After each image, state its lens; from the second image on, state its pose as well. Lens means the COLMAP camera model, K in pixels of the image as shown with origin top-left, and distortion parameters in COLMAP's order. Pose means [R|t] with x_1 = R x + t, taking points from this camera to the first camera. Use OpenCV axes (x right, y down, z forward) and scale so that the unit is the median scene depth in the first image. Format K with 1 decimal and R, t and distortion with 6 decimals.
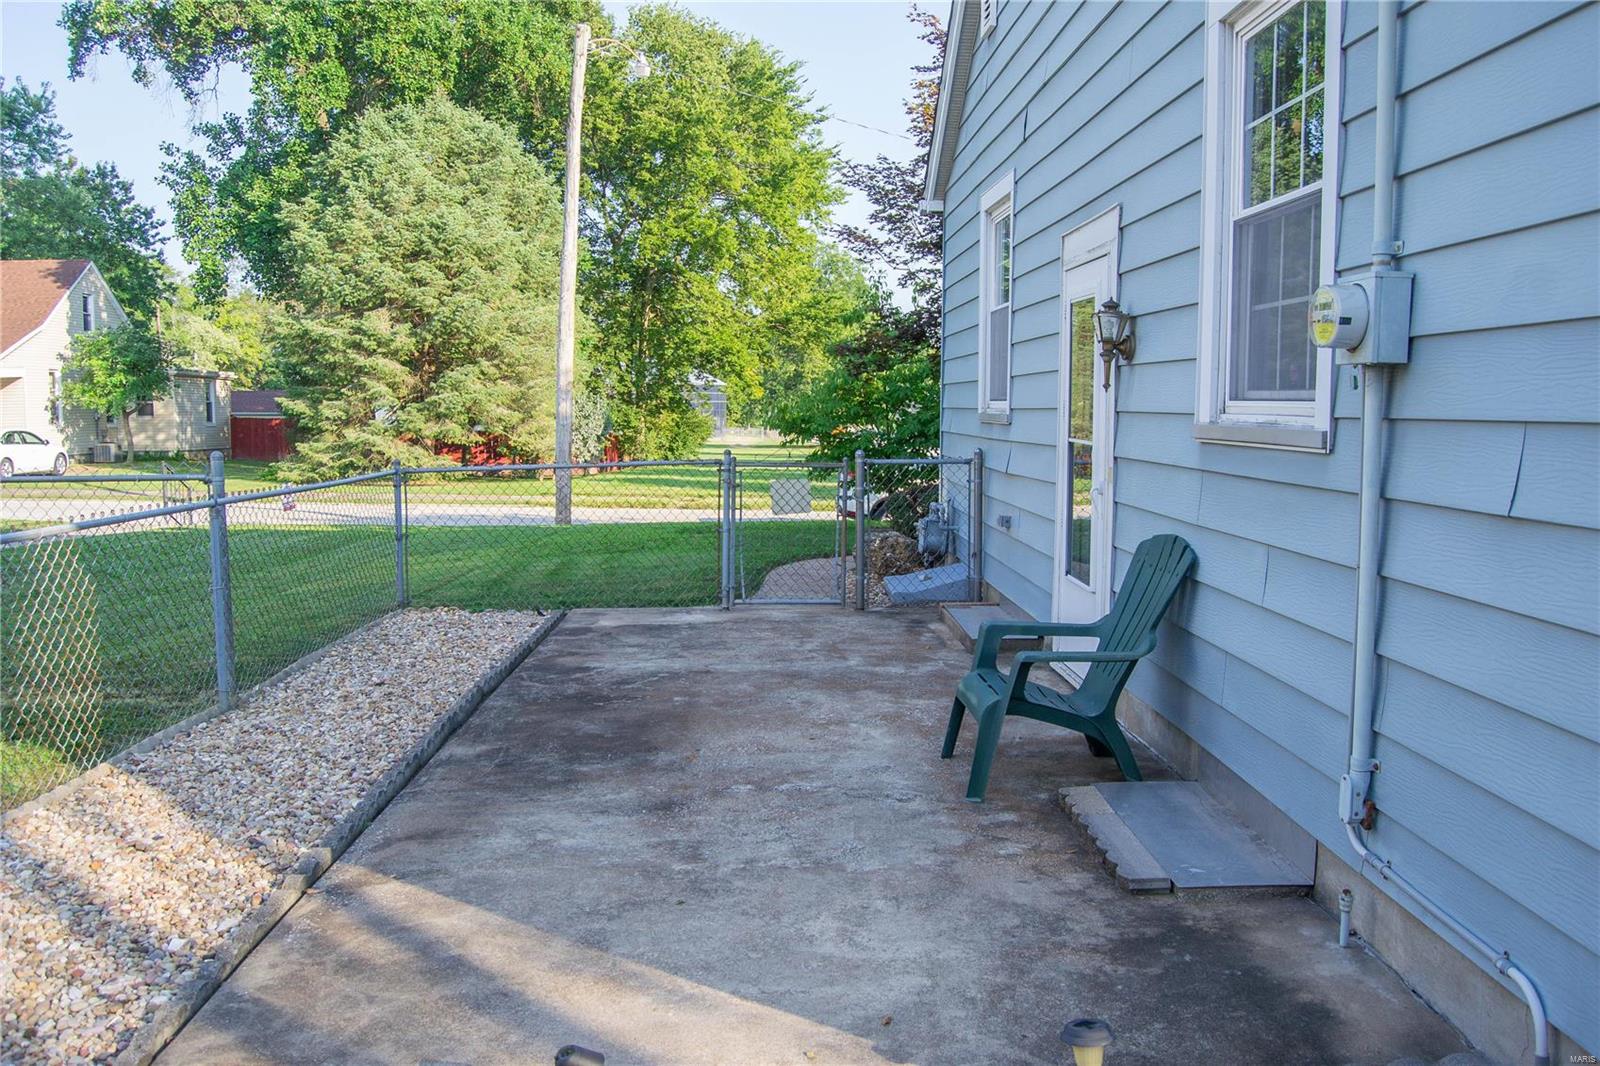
lens RADIAL K [[1272.4, 0, 800.0], [0, 1272.4, 533.0], [0, 0, 1]] dist [-0.107990, 0.052421]
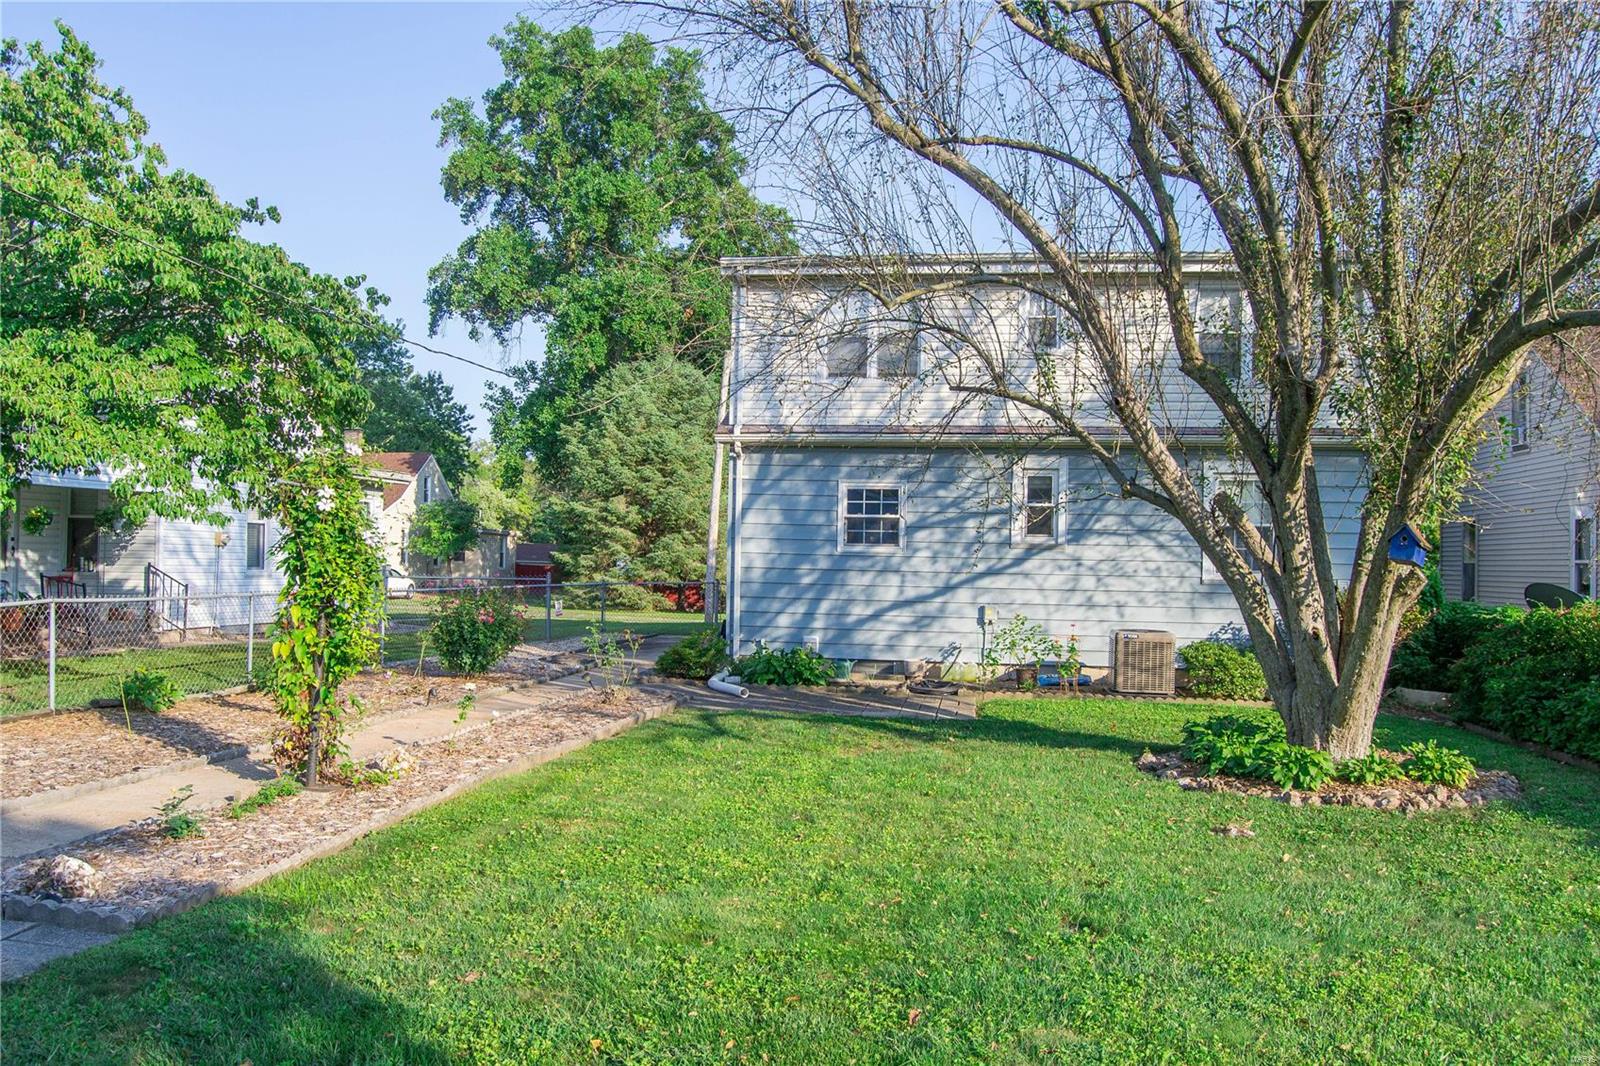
lens RADIAL K [[1272.4, 0, 800.0], [0, 1272.4, 533.0], [0, 0, 1]] dist [-0.107990, 0.052421]
pose [[0.981256, 0.014748, -0.192145, 0.171040], [-0.038586, 0.991912, -0.120921, 0.043222], [0.188807, 0.126068, 0.973888, -0.440690]]
